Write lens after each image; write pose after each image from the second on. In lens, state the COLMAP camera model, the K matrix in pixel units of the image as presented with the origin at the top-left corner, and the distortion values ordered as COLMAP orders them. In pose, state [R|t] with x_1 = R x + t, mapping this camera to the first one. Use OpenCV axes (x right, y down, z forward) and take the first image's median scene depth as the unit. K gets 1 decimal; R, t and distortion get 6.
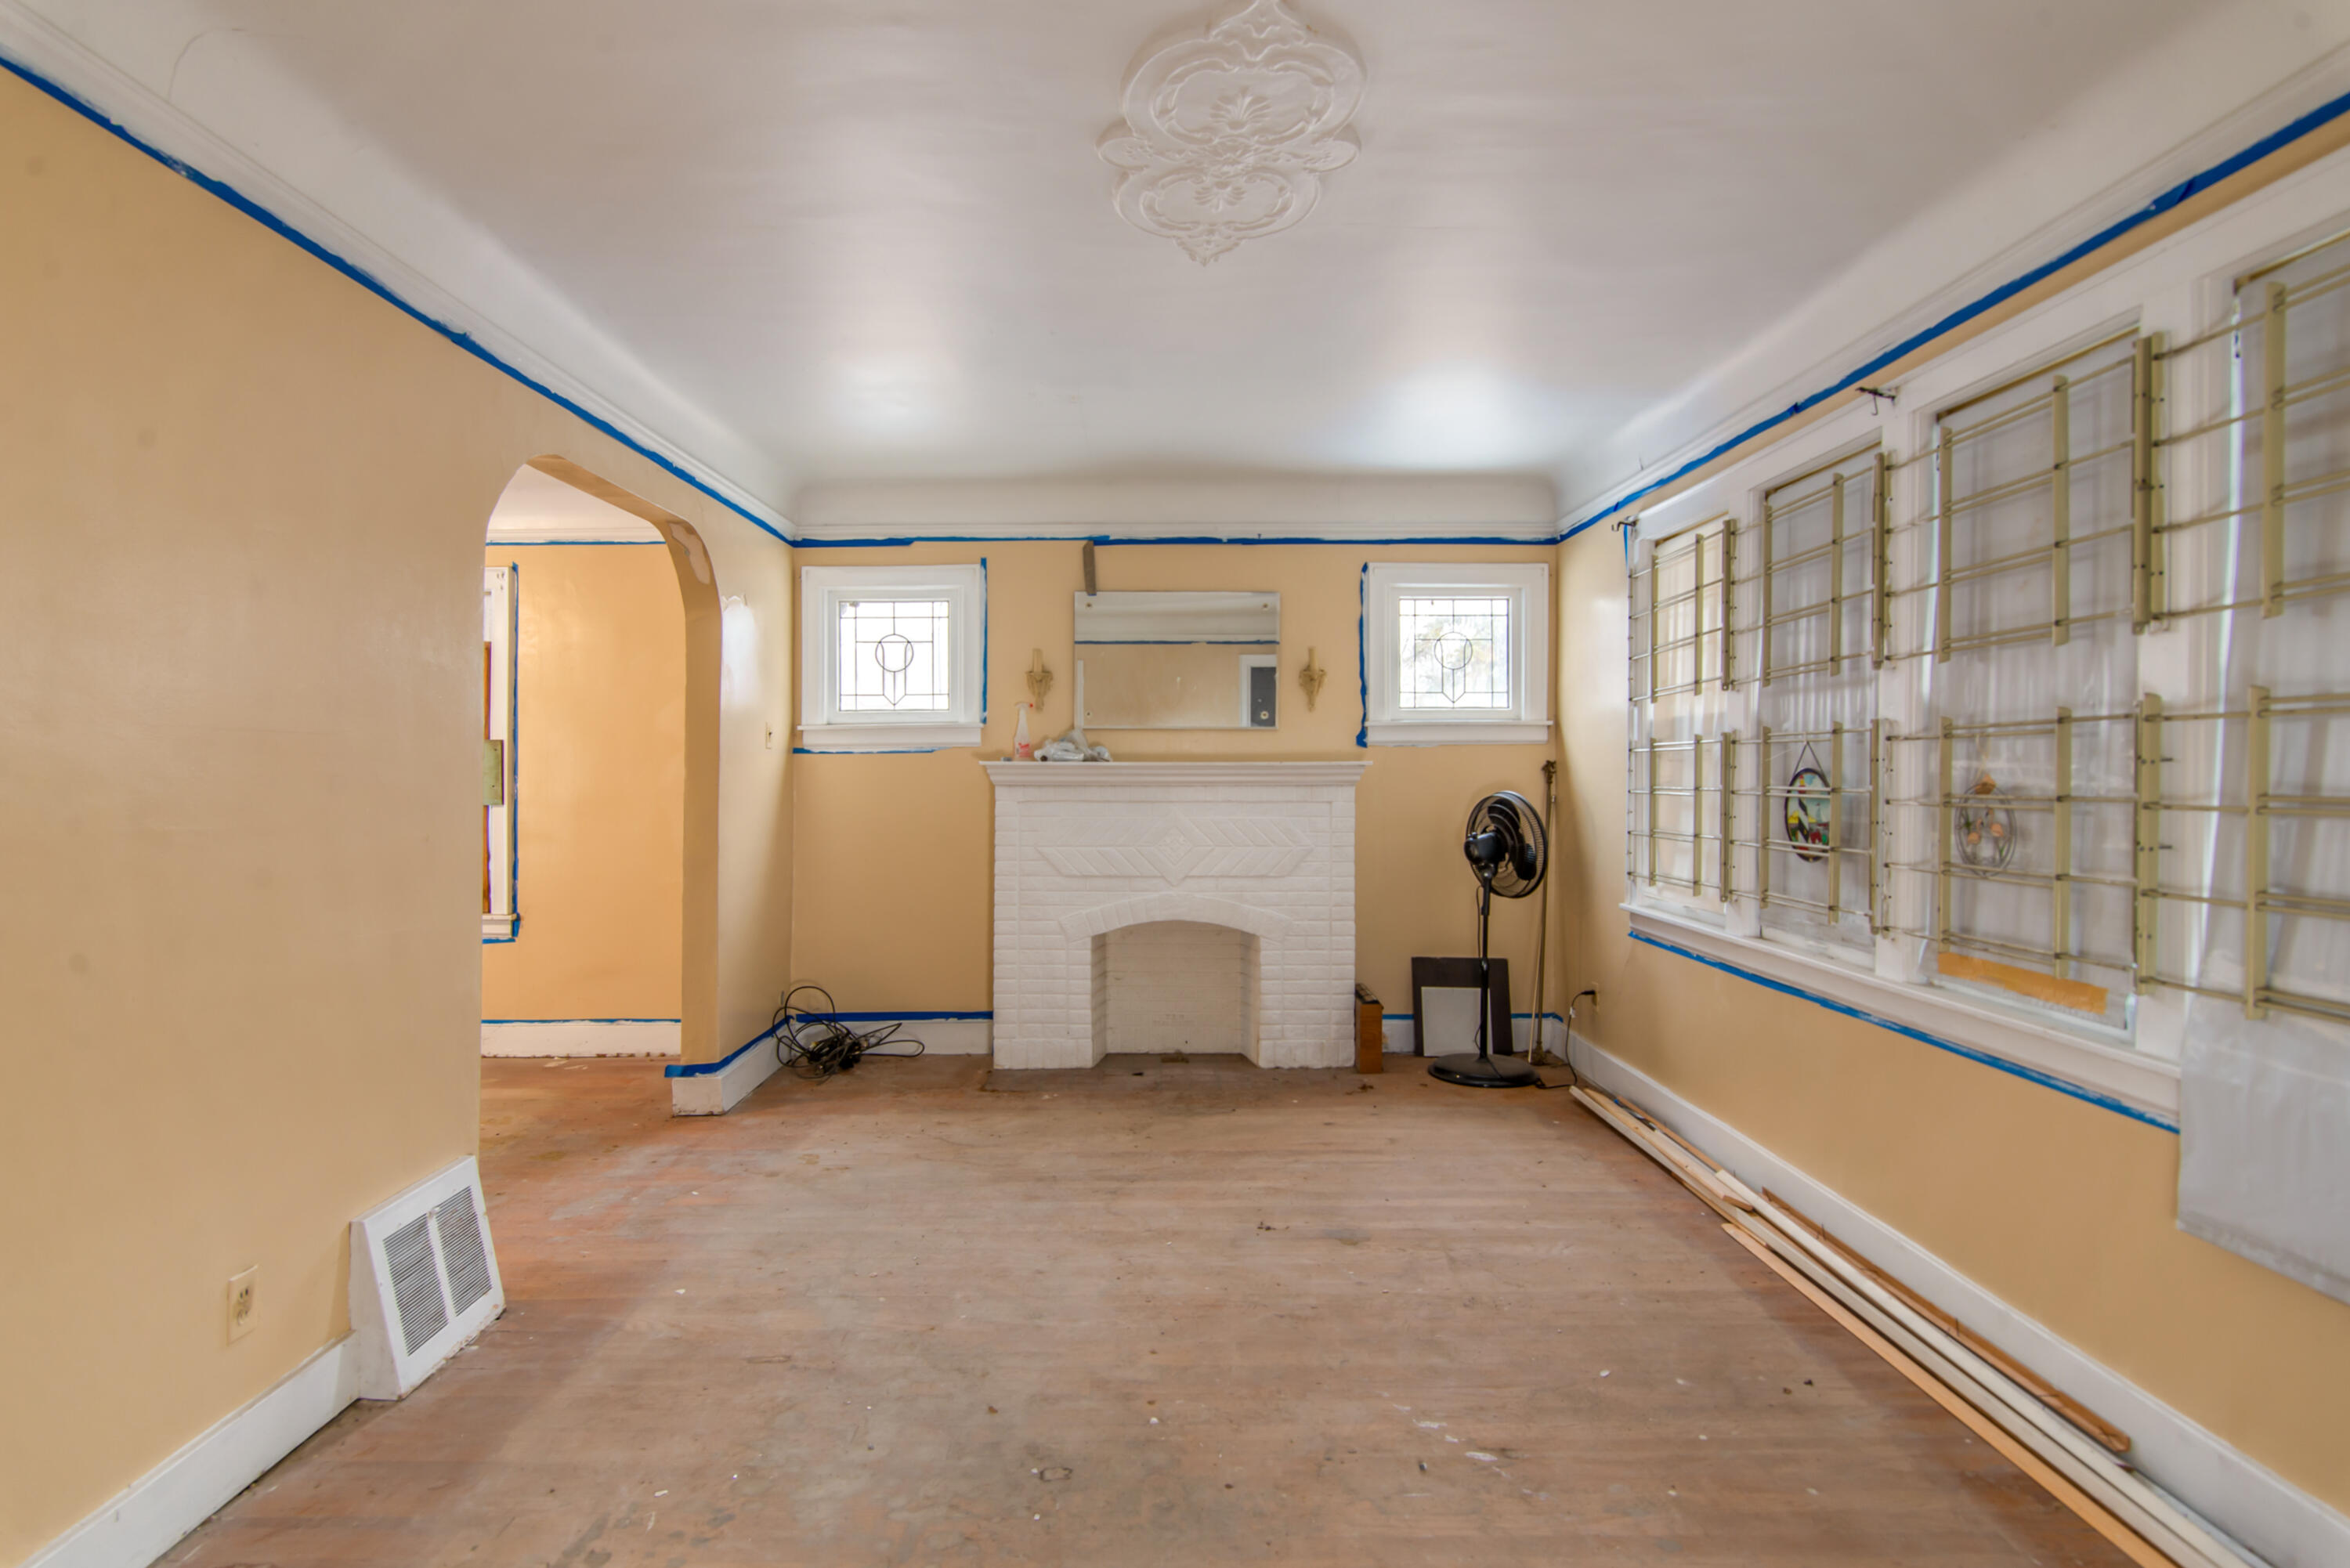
lens RADIAL K [[1191.6, 0, 1175.0], [0, 1191.6, 784.0], [0, 0, 1]] dist [-0.002275, 0.000156]
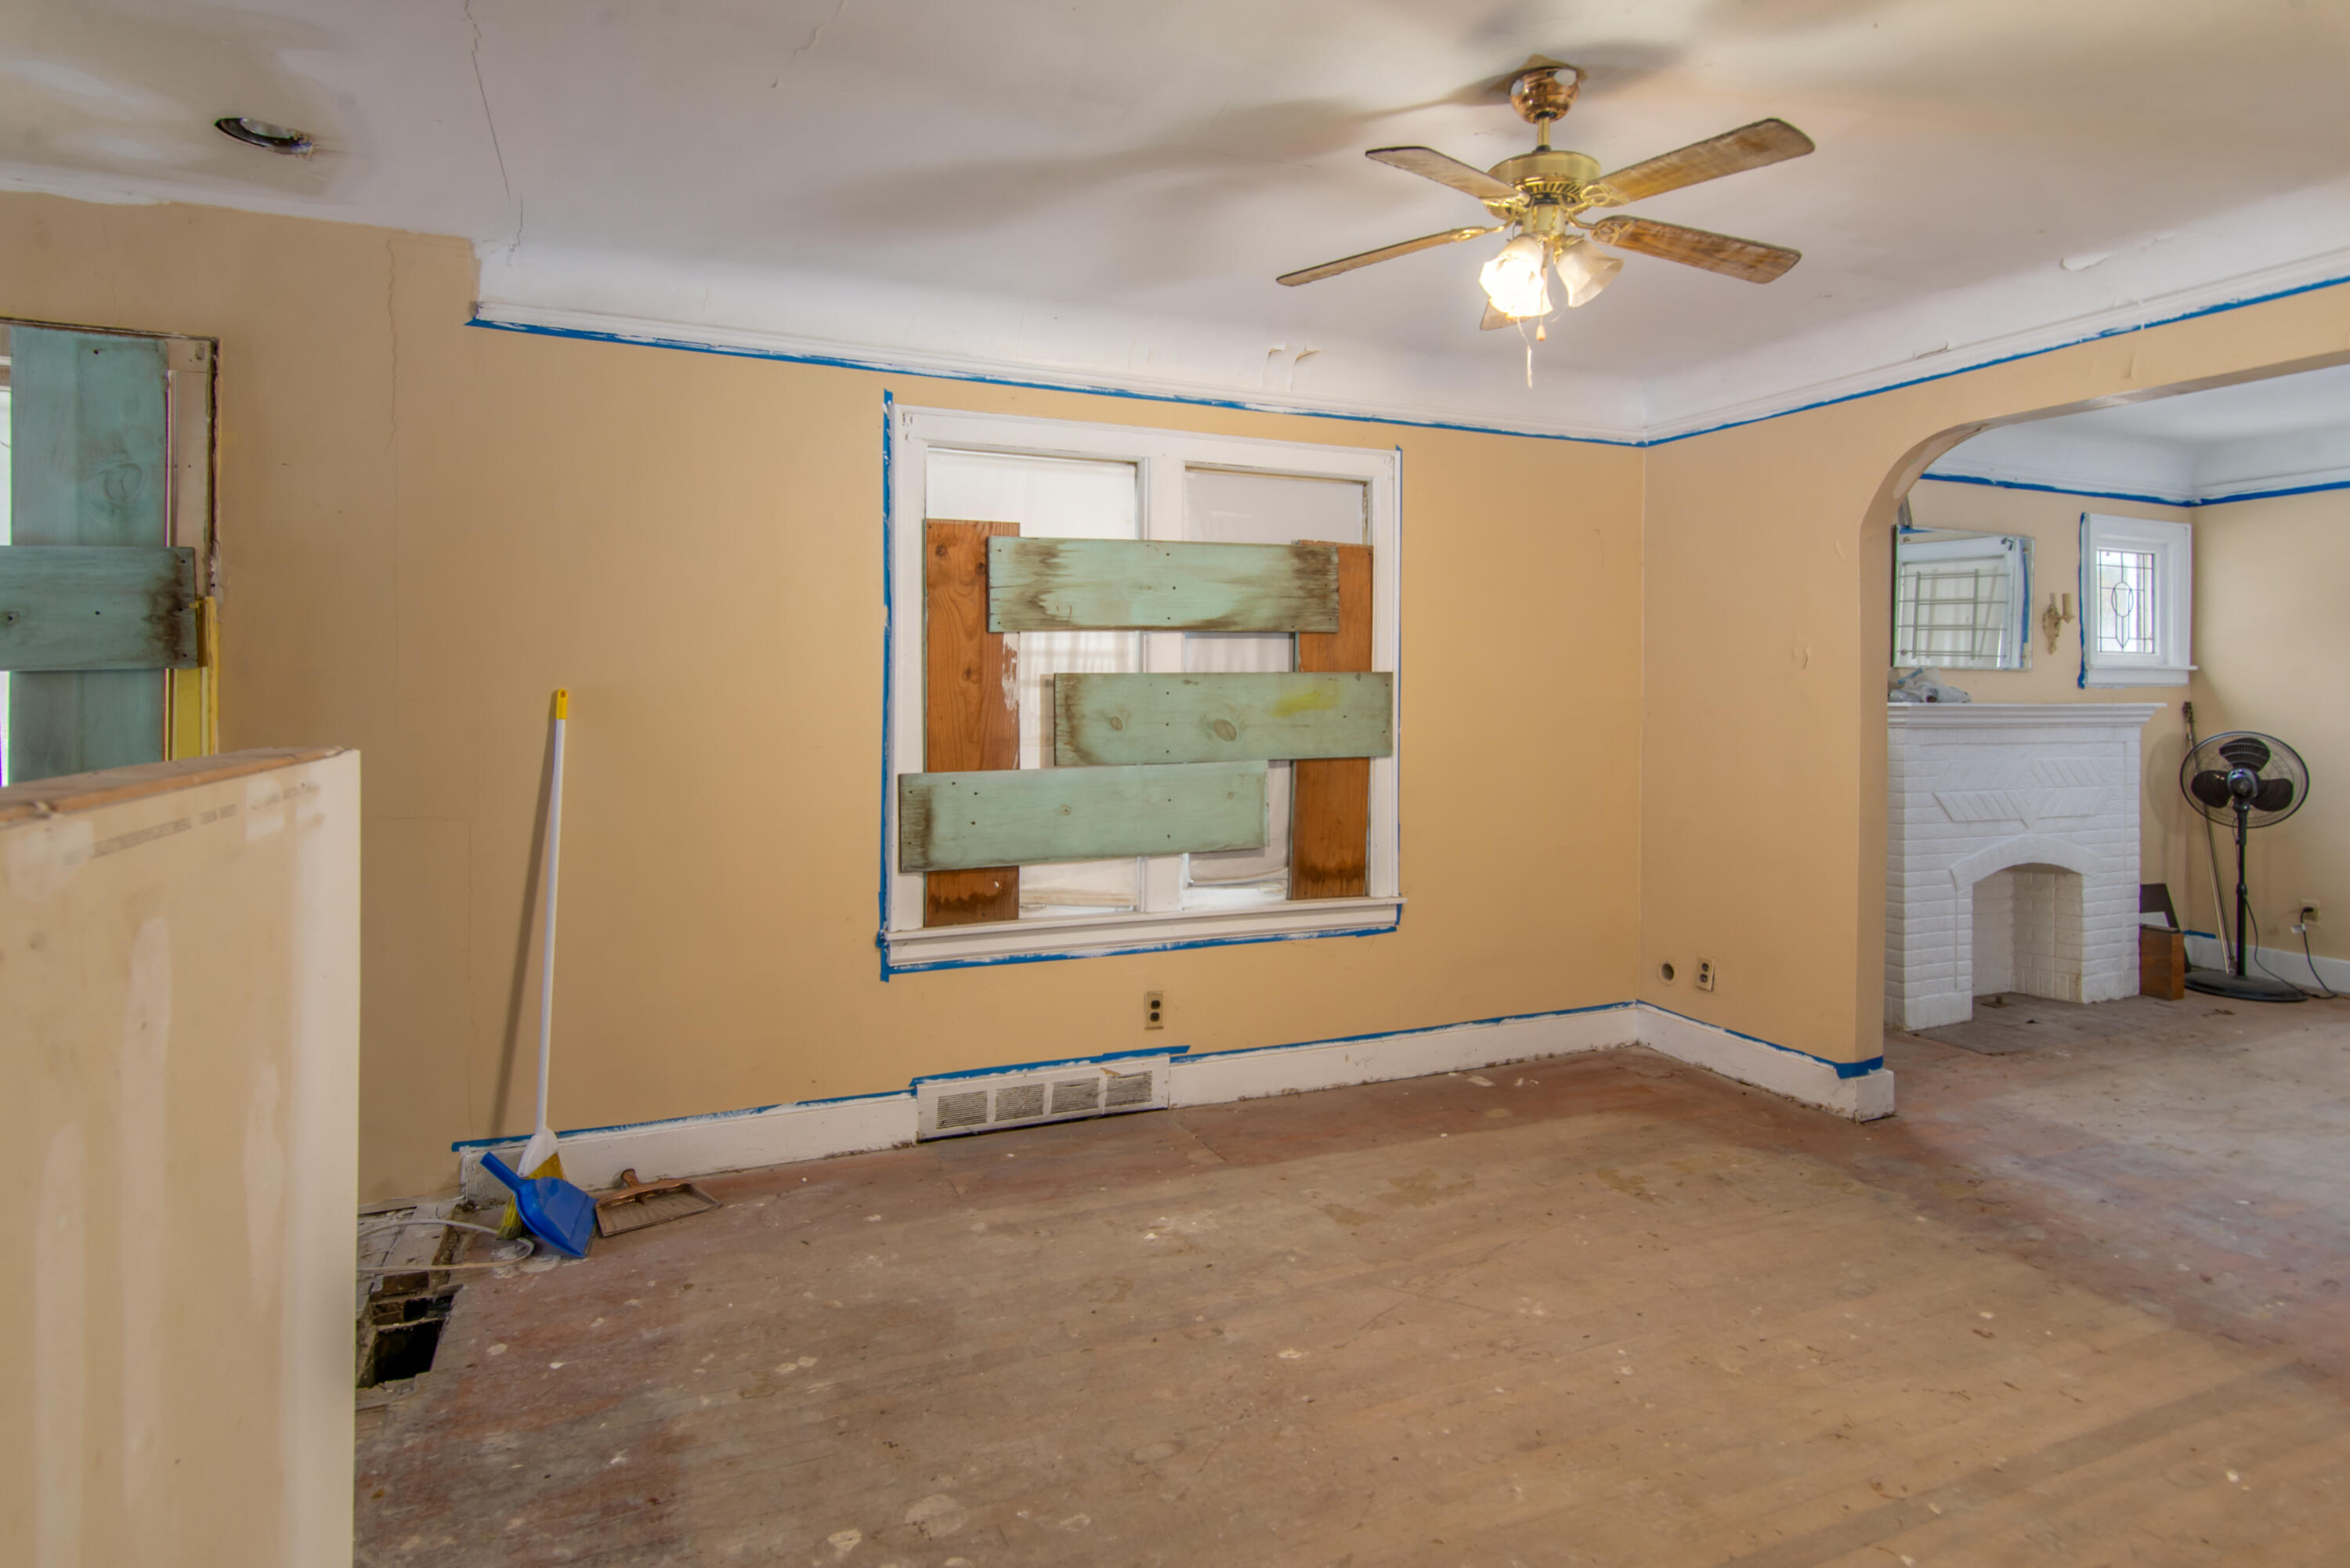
lens RADIAL K [[1233.6, 0, 1177.1], [0, 1233.6, 689.9], [0, 0, 1]] dist [-0.001282, 0.000002]
pose [[0.920737, 0.007232, 0.390116, -1.053451], [-0.003691, 0.999945, -0.009826, -0.016957], [-0.390166, 0.007607, 0.920713, 0.329568]]
